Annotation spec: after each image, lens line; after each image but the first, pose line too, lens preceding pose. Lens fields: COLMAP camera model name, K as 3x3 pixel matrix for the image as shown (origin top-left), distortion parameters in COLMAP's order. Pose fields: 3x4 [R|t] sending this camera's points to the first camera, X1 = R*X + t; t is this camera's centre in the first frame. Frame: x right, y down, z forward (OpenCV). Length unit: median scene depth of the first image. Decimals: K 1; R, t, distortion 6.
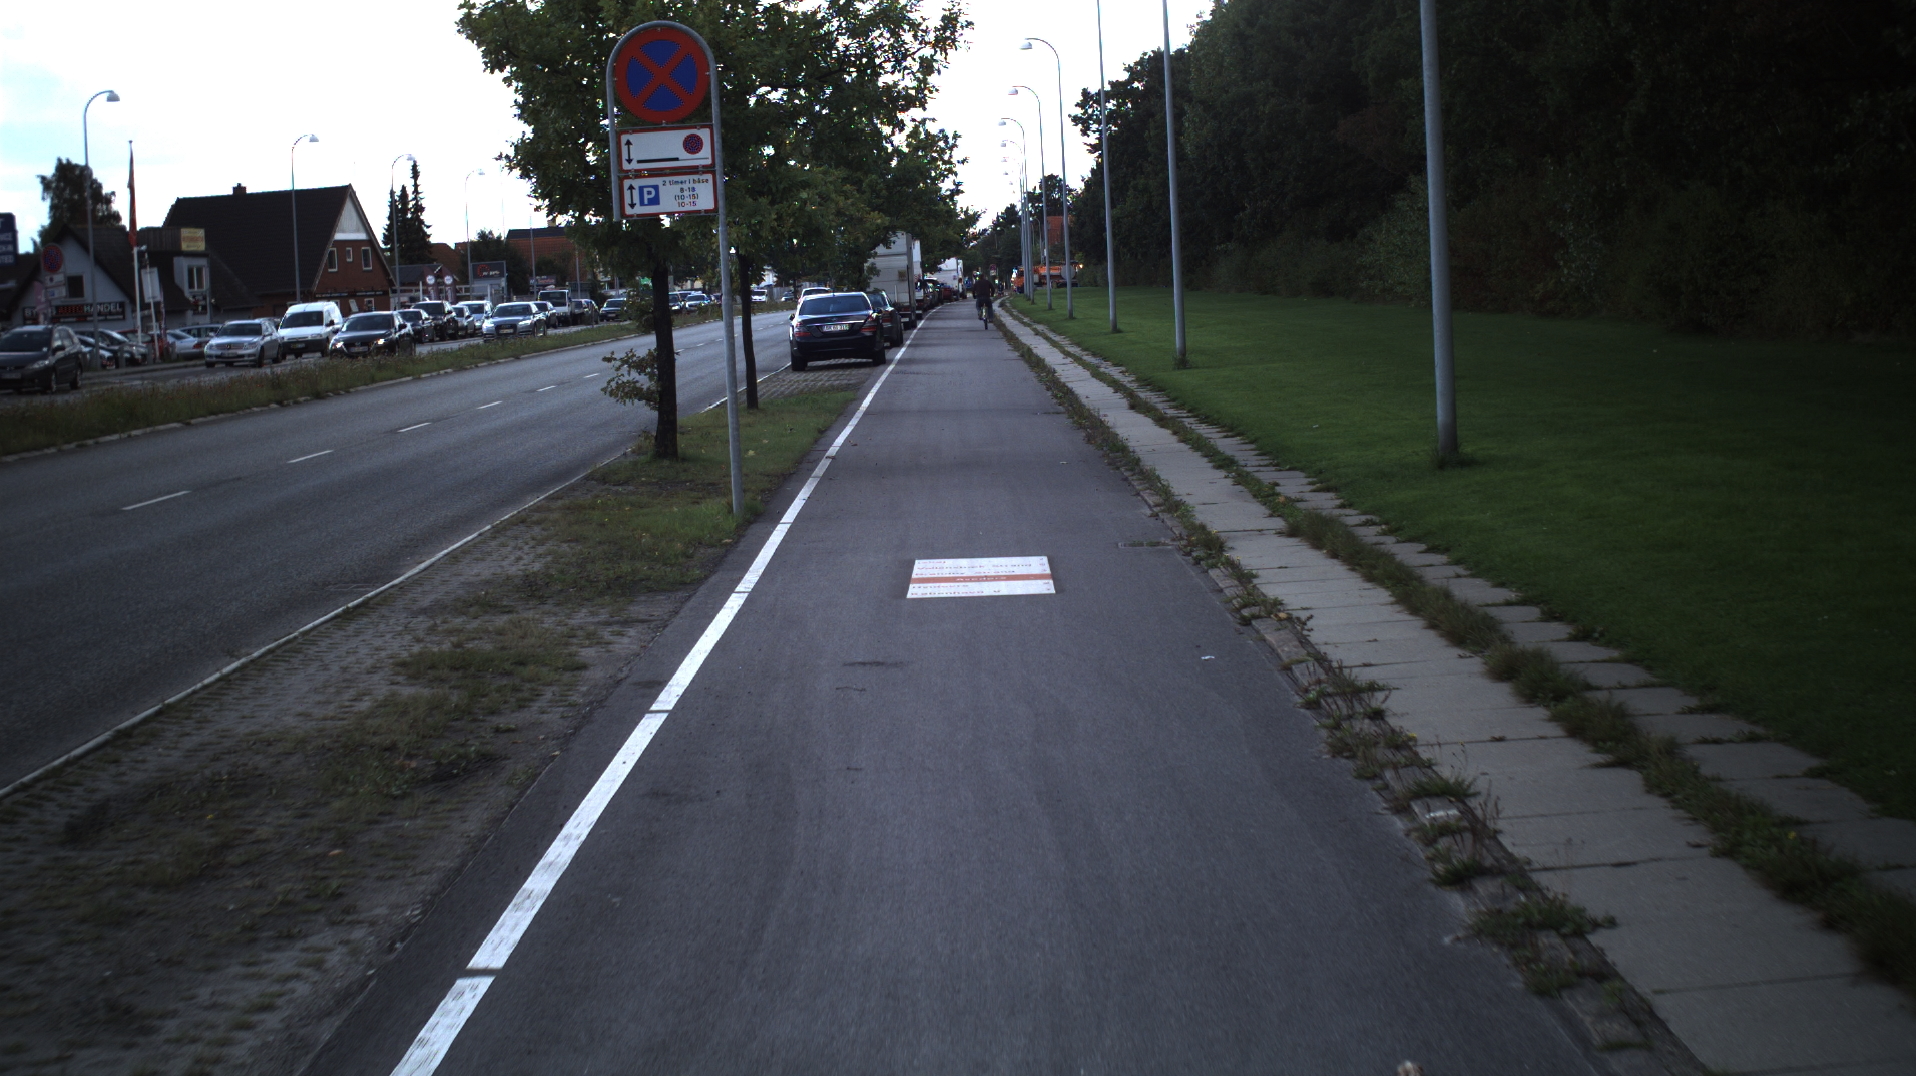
lens RADIAL K [[6152.3, 0, 958.0], [0, 6152.3, 538.0], [0, 0, 1]] dist [-0.797545, -1.043231]
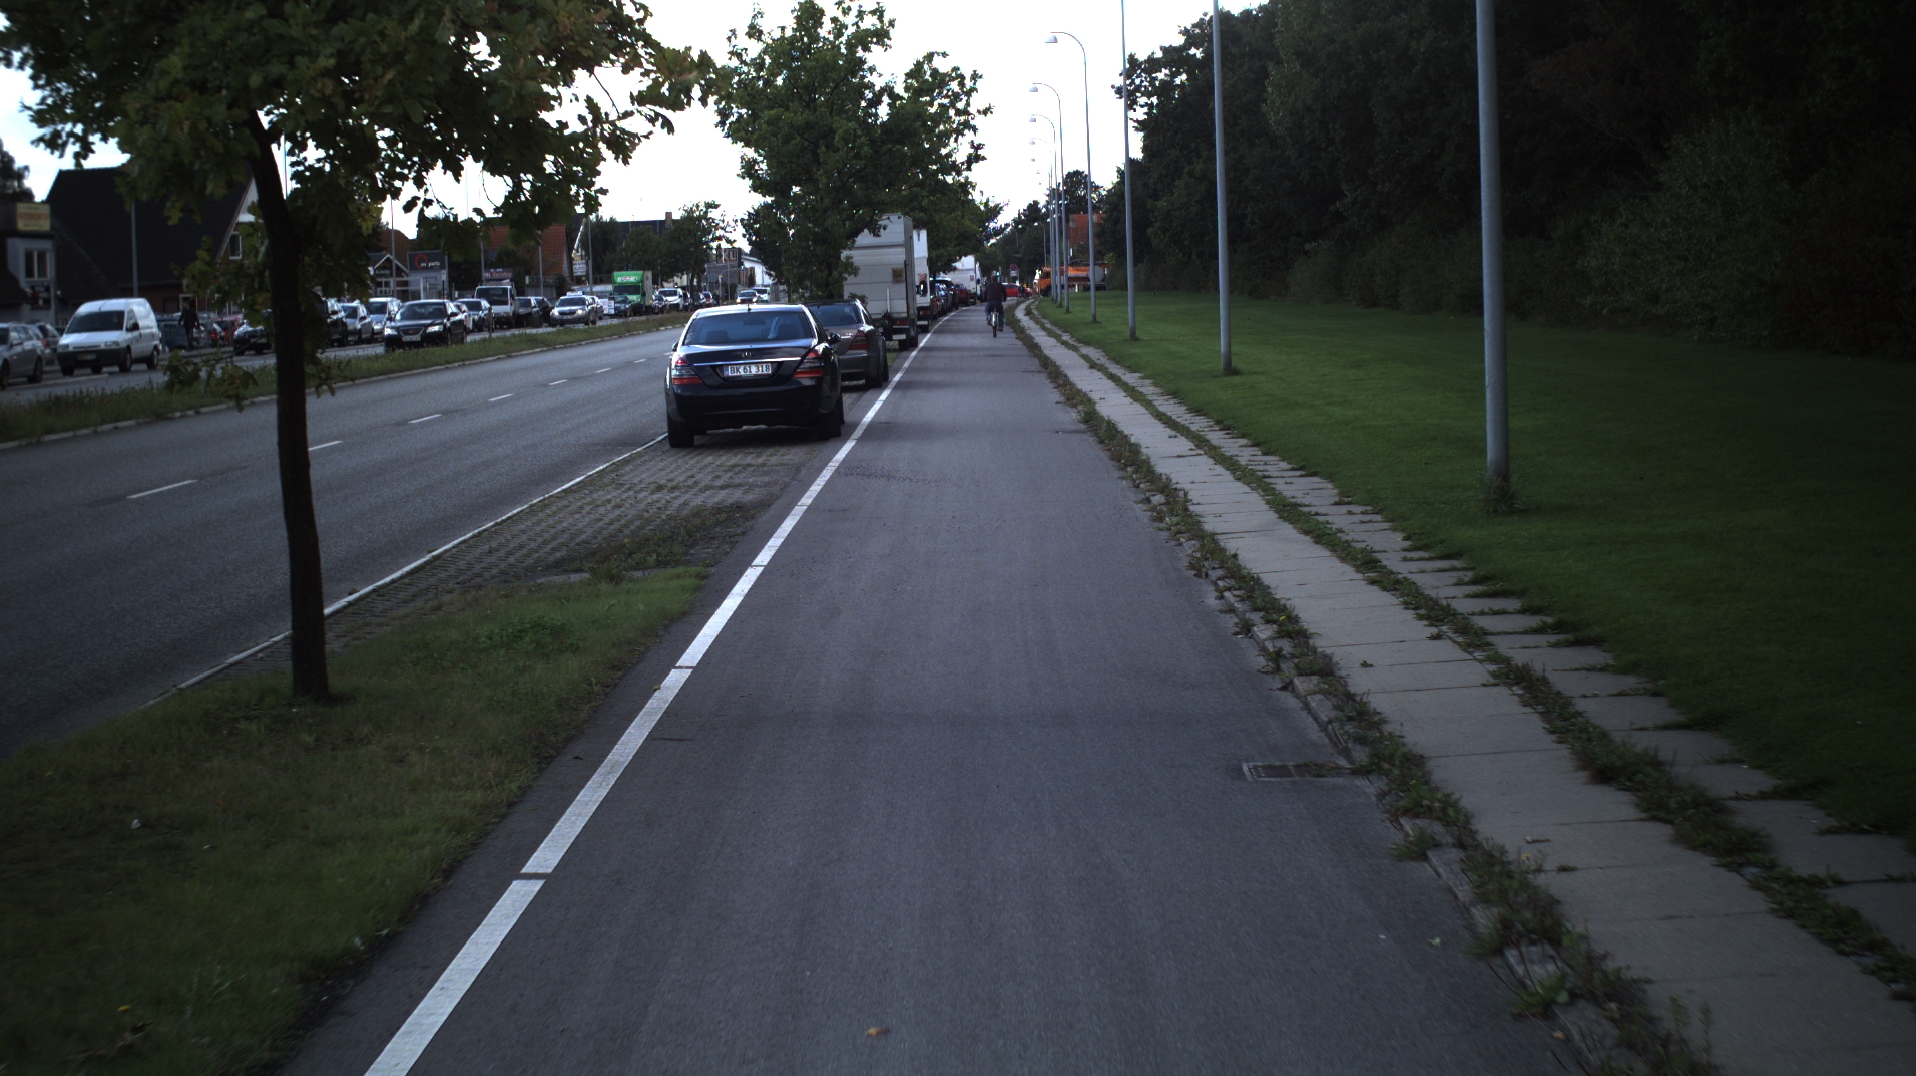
lens RADIAL K [[3804.5, 0, 958.0], [0, 3804.5, 538.0], [0, 0, 1]] dist [-0.315415, -0.036464]
pose [[0.999849, 0.016966, -0.003690, 0.000120], [-0.016862, 0.999507, 0.026498, -0.022362], [0.004138, -0.026432, 0.999642, 0.519483]]
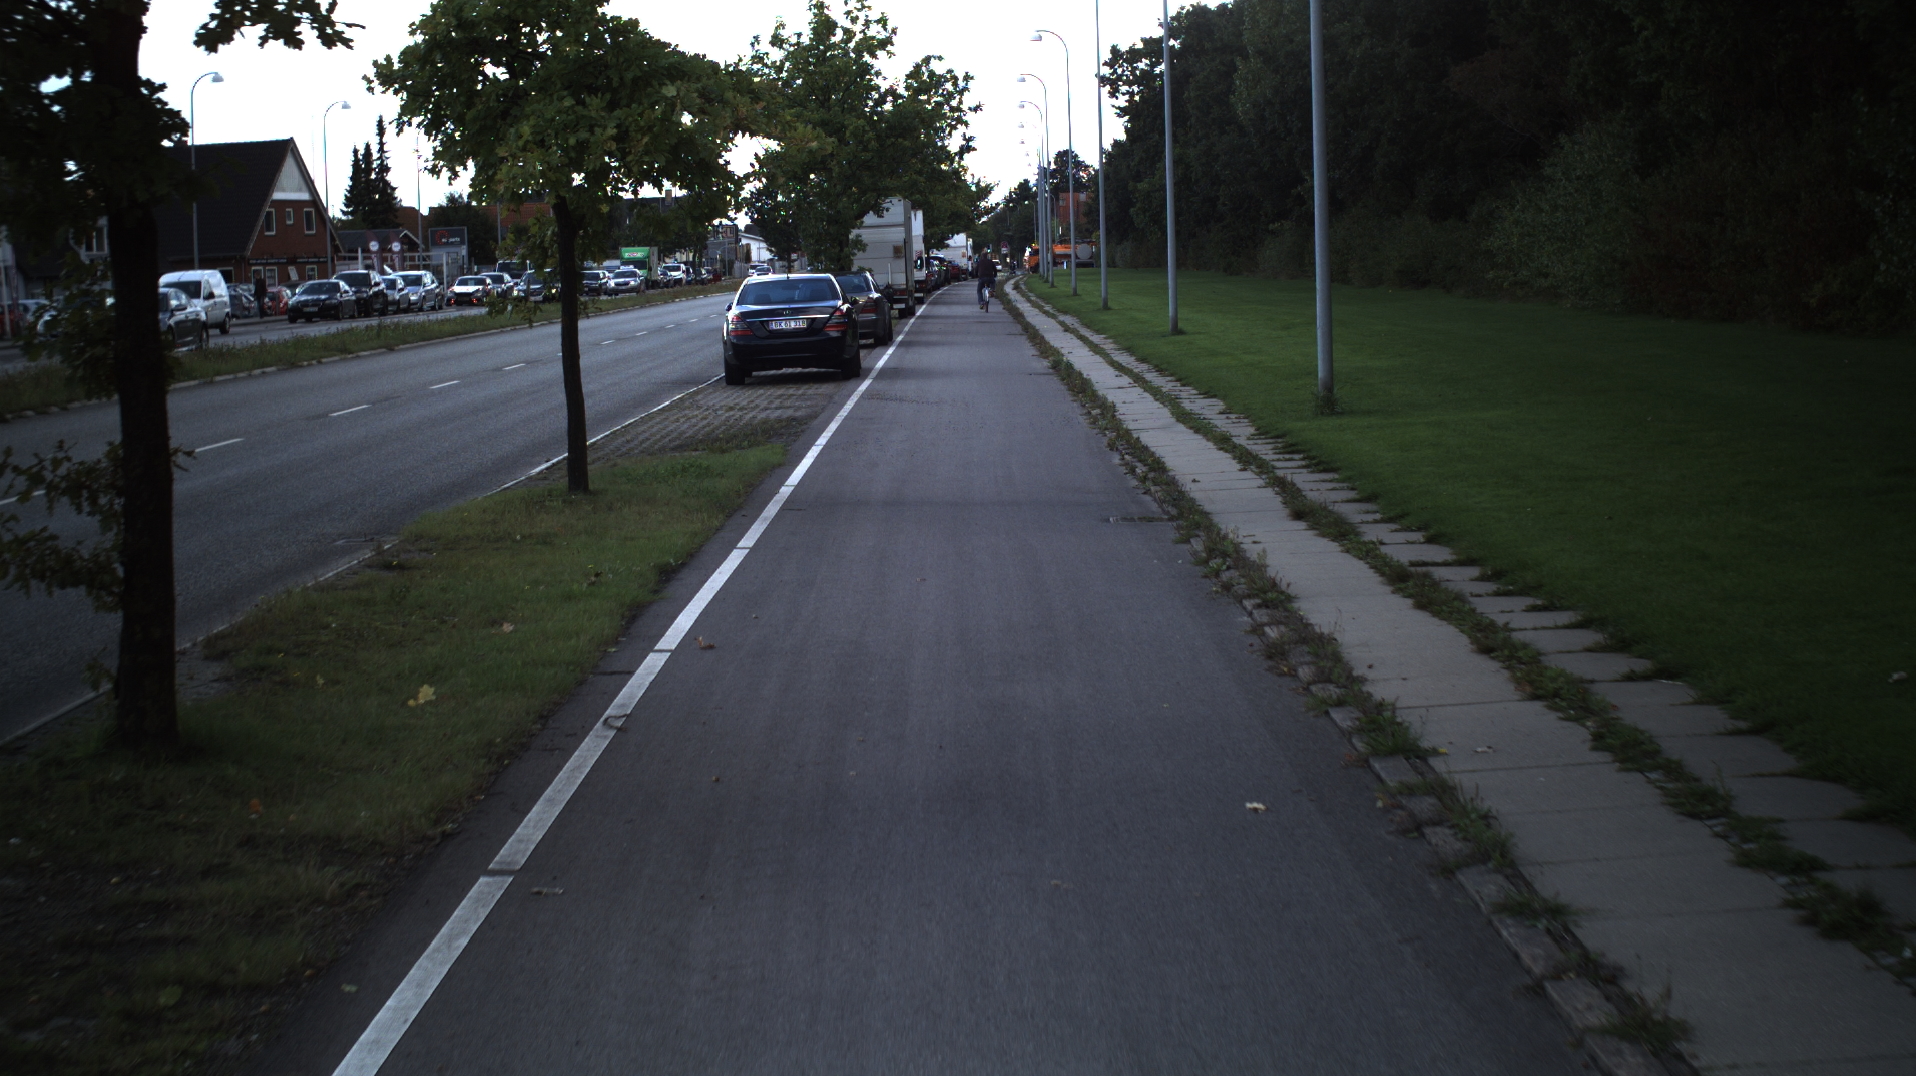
lens RADIAL K [[4358.8, 0, 958.0], [0, 4358.8, 538.0], [0, 0, 1]] dist [-0.394838, -0.298267]
pose [[0.999792, 0.020368, -0.001275, 0.000333], [-0.020334, 0.999535, 0.022722, -0.016934], [0.001737, -0.022691, 0.999741, 0.397044]]
